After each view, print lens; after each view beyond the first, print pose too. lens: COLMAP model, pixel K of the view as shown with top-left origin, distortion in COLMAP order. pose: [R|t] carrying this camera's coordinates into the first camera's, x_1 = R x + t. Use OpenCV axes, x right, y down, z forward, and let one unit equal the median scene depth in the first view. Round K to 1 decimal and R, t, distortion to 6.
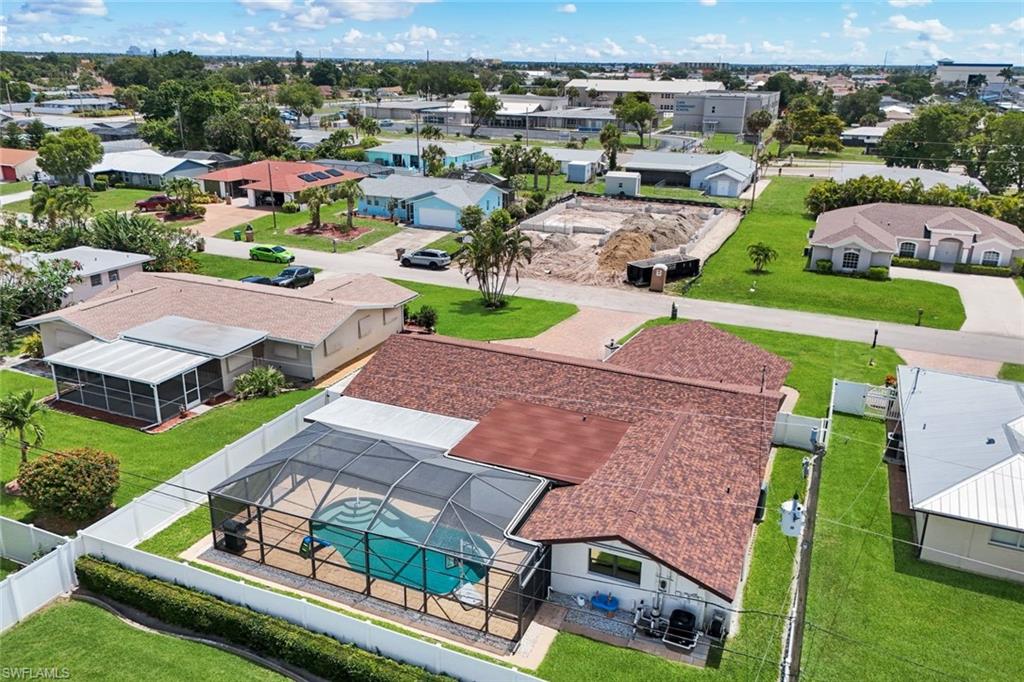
lens RADIAL K [[777.0, 0, 514.1], [0, 777.0, 297.0], [0, 0, 1]] dist [0.093902, -0.104724]
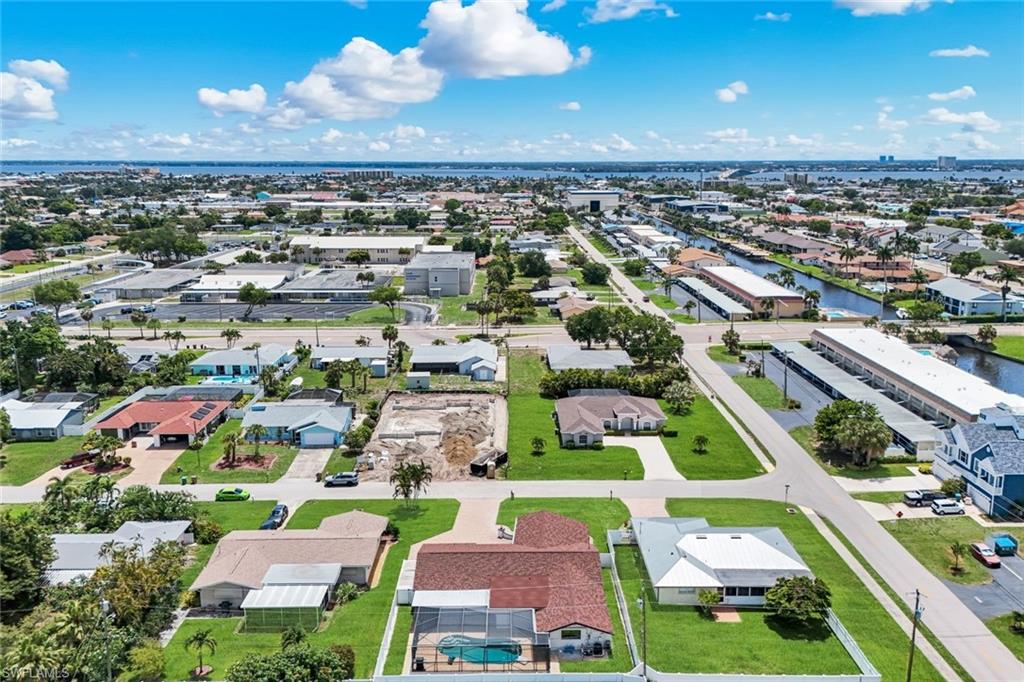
lens RADIAL K [[777.0, 0, 514.1], [0, 777.0, 297.0], [0, 0, 1]] dist [0.093902, -0.104724]
pose [[0.913464, -0.083675, 0.398223, -0.642520], [0.128025, 0.988030, -0.086063, -0.375963], [-0.386255, 0.129598, 0.913243, -0.981655]]
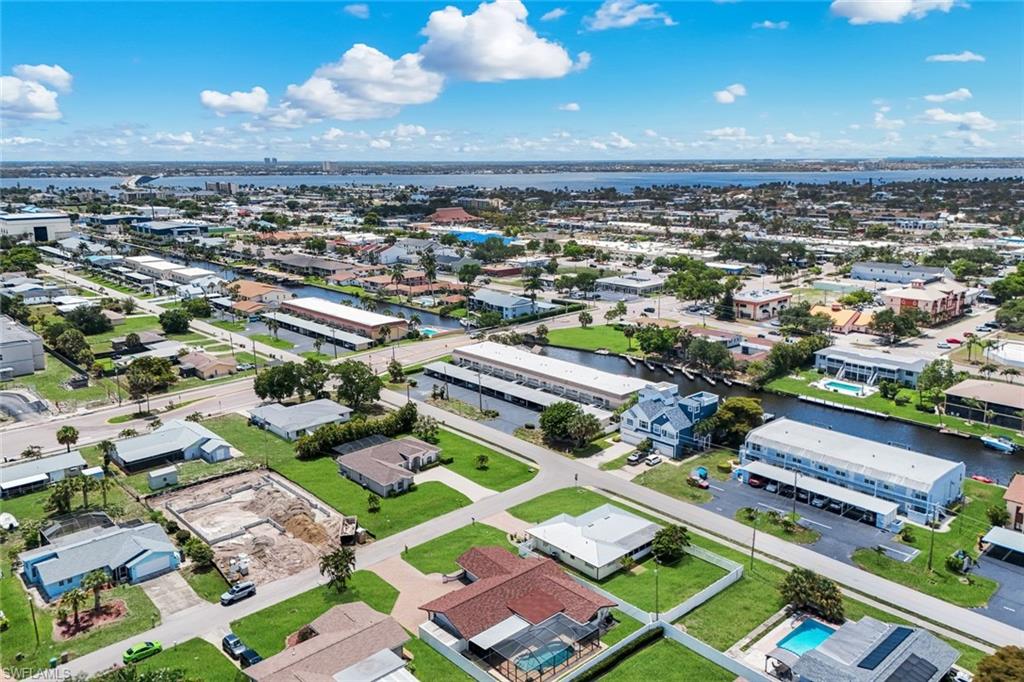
lens RADIAL K [[780.5, 0, 512.0], [0, 780.5, 341.0], [0, 0, 1]] dist [0.090059, -0.089889]
pose [[0.409943, -0.221905, 0.884706, -1.877641], [0.271917, 0.955582, 0.113685, -0.893609], [-0.870636, 0.193962, 0.452074, -0.394422]]
